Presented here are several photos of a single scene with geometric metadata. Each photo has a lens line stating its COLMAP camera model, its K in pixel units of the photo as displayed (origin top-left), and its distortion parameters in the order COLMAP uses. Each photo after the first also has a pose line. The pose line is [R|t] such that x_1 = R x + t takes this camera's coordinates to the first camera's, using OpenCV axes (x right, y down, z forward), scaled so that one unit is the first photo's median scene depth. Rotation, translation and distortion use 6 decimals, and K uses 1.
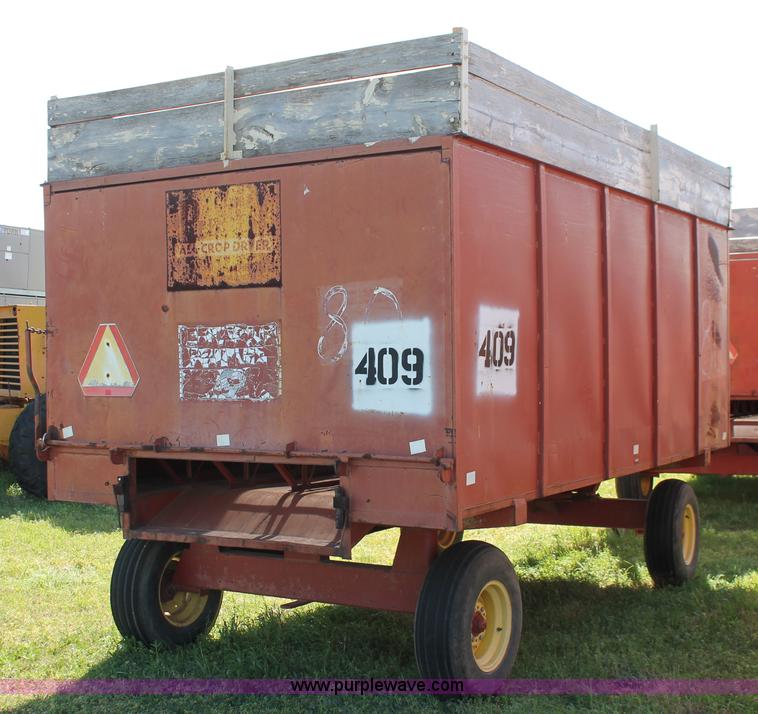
lens RADIAL K [[1203.3, 0, 377.1], [0, 1203.3, 359.3], [0, 0, 1]] dist [-0.131534, 0.000000]
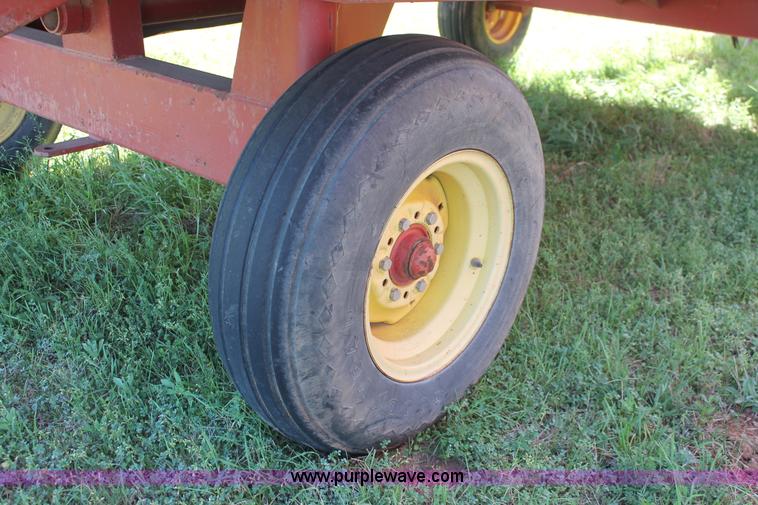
lens RADIAL K [[700.7, 0, 383.0], [0, 700.7, 248.8], [0, 0, 1]] dist [-0.084195, 0.000000]
pose [[0.978018, 0.119114, -0.171153, 0.111963], [-0.031511, 0.895788, 0.443362, 0.117732], [0.206127, -0.428223, 0.879850, 0.788316]]
